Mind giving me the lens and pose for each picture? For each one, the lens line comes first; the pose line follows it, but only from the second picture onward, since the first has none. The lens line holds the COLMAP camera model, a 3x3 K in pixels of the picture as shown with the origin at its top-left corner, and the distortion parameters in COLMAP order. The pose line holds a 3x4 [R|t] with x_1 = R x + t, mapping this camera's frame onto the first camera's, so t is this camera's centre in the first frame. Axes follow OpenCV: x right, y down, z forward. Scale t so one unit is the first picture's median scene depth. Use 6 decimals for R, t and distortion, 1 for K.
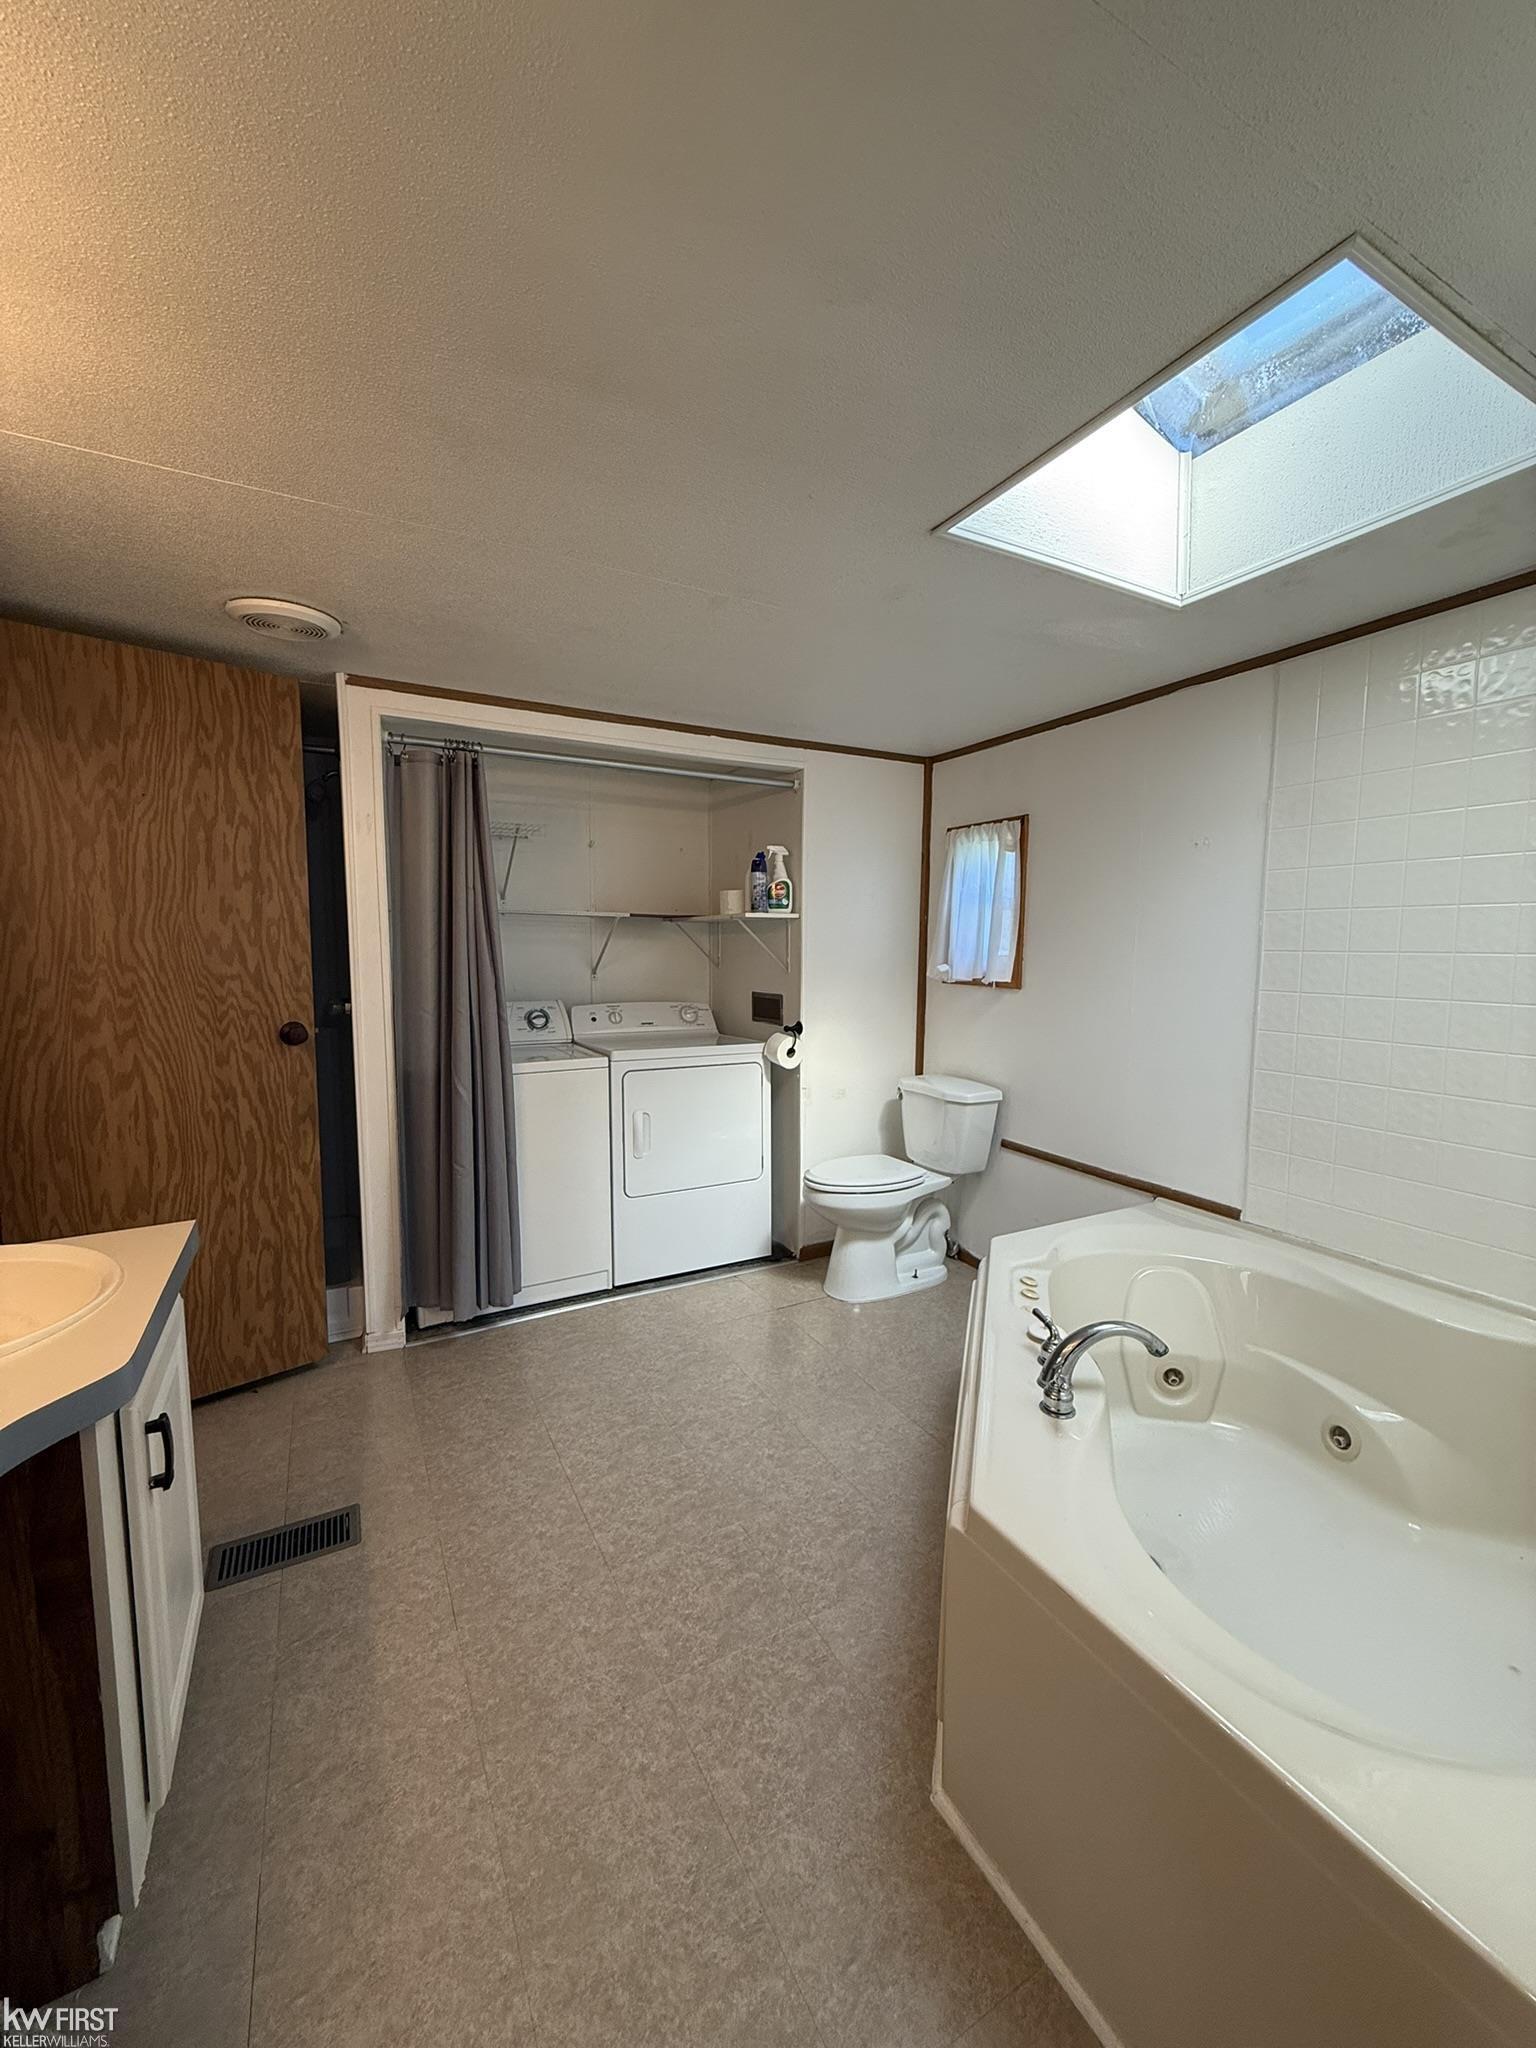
lens RADIAL K [[799.1, 0, 768.0], [0, 799.1, 1024.0], [0, 0, 1]] dist [0.001570, 0.000139]
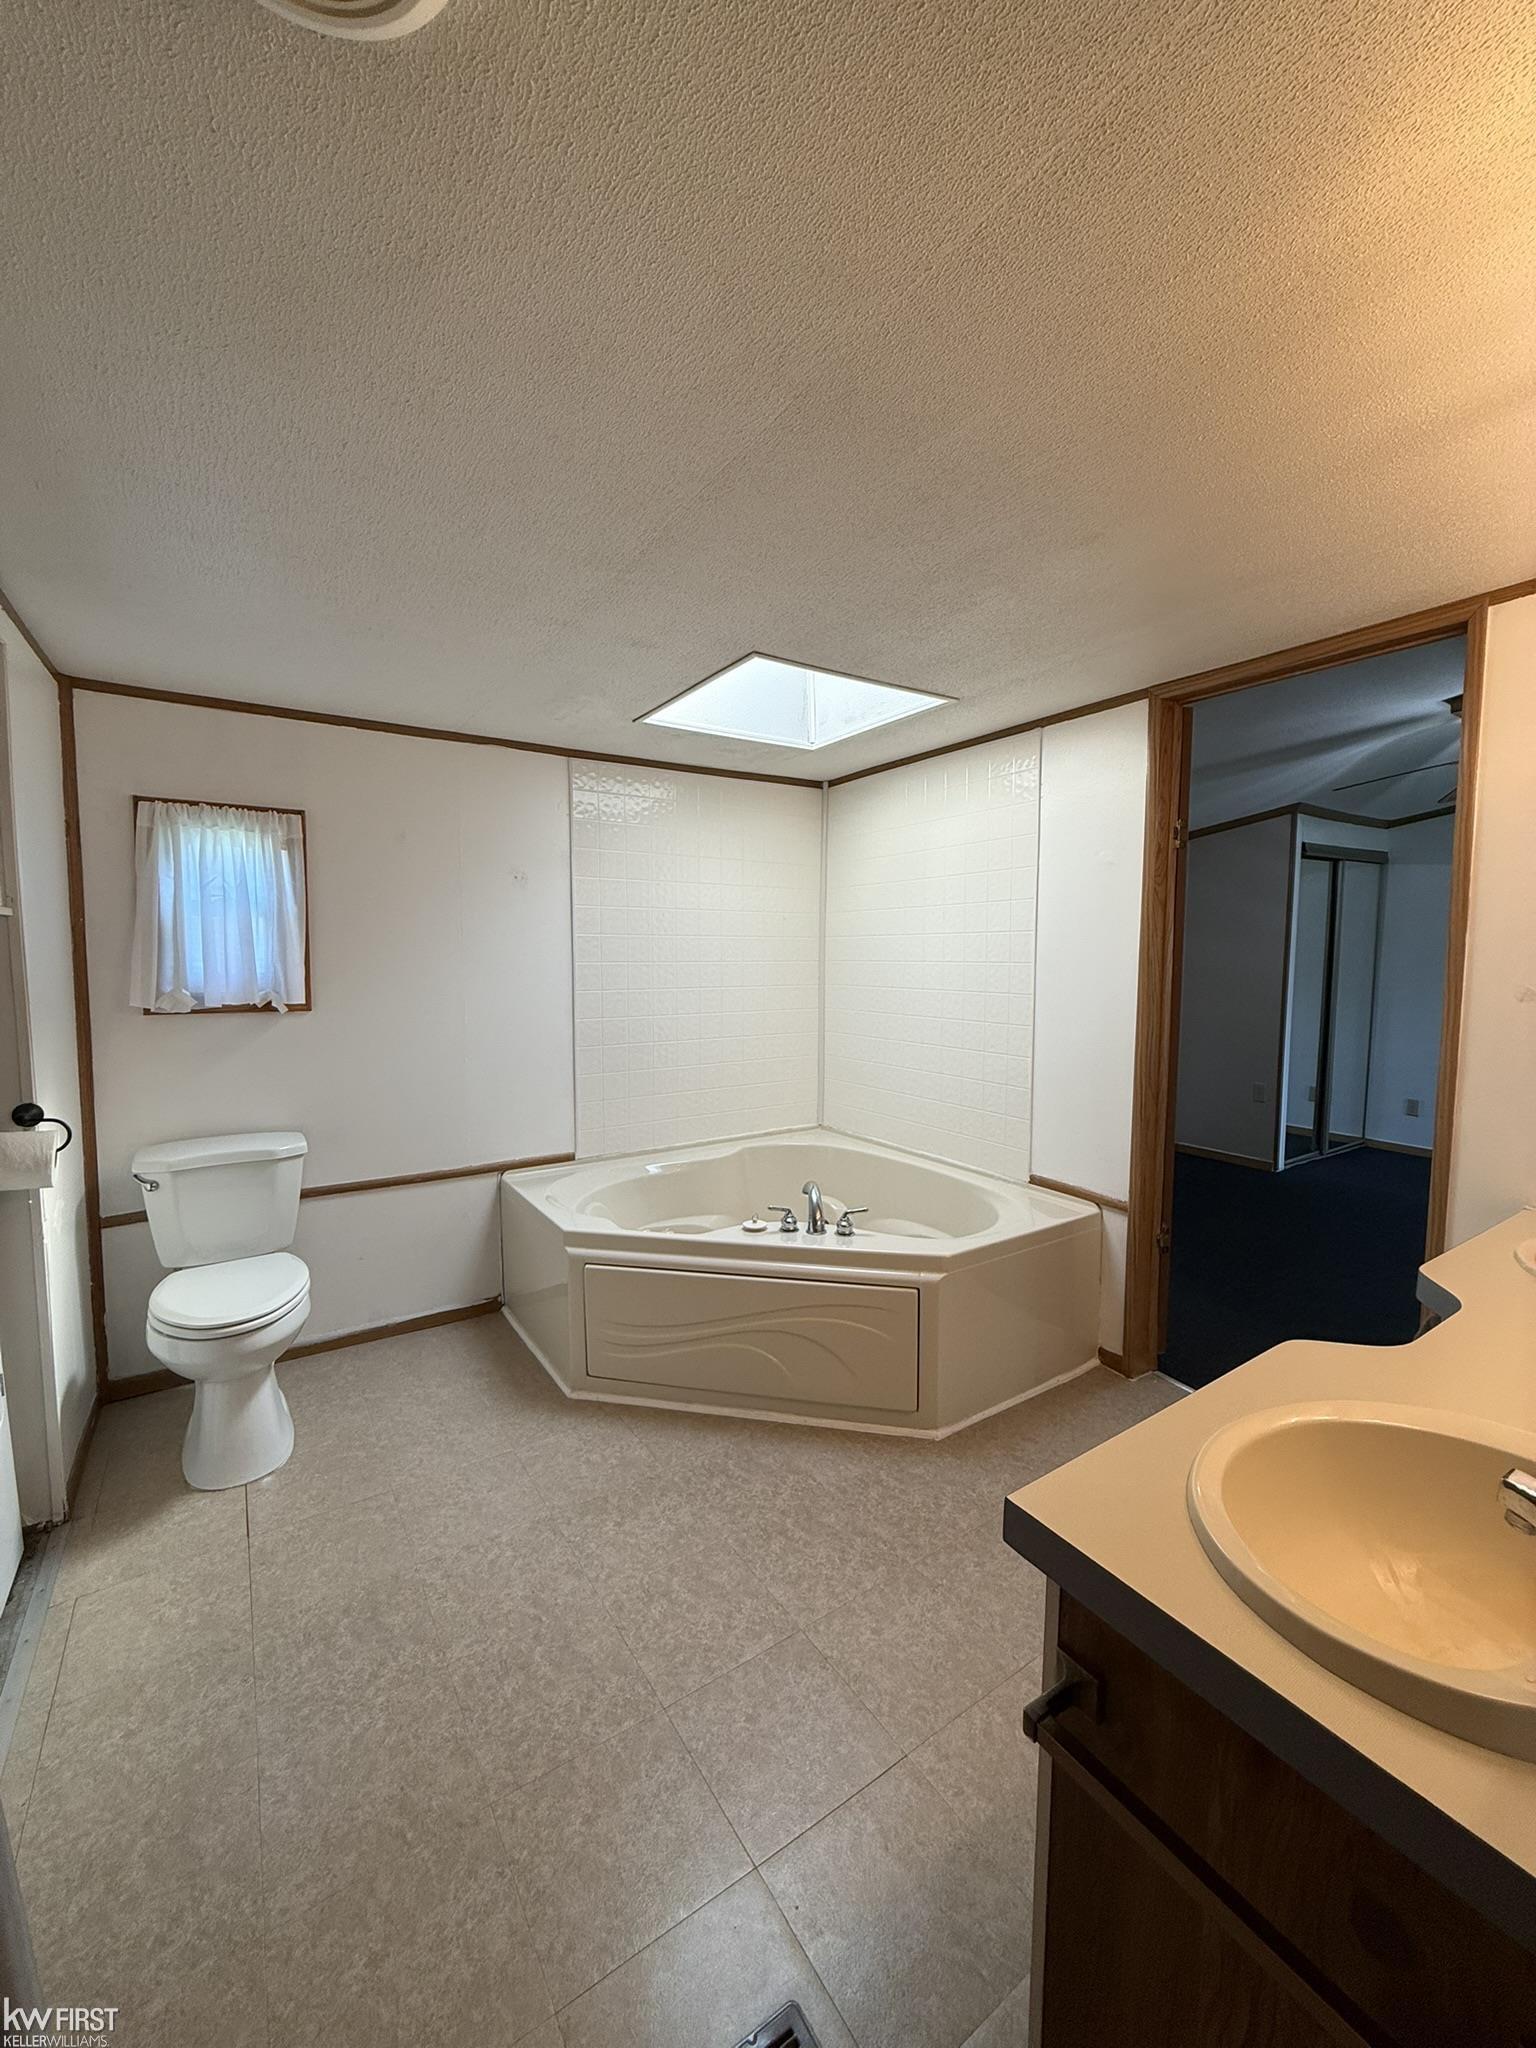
lens RADIAL K [[799.1, 0, 768.0], [0, 799.1, 1024.0], [0, 0, 1]] dist [0.001570, 0.000139]
pose [[-0.076178, -0.091426, 0.992894, -0.831713], [0.098798, 0.990195, 0.098757, -0.094112], [-0.992187, 0.105620, -0.066398, 0.798880]]
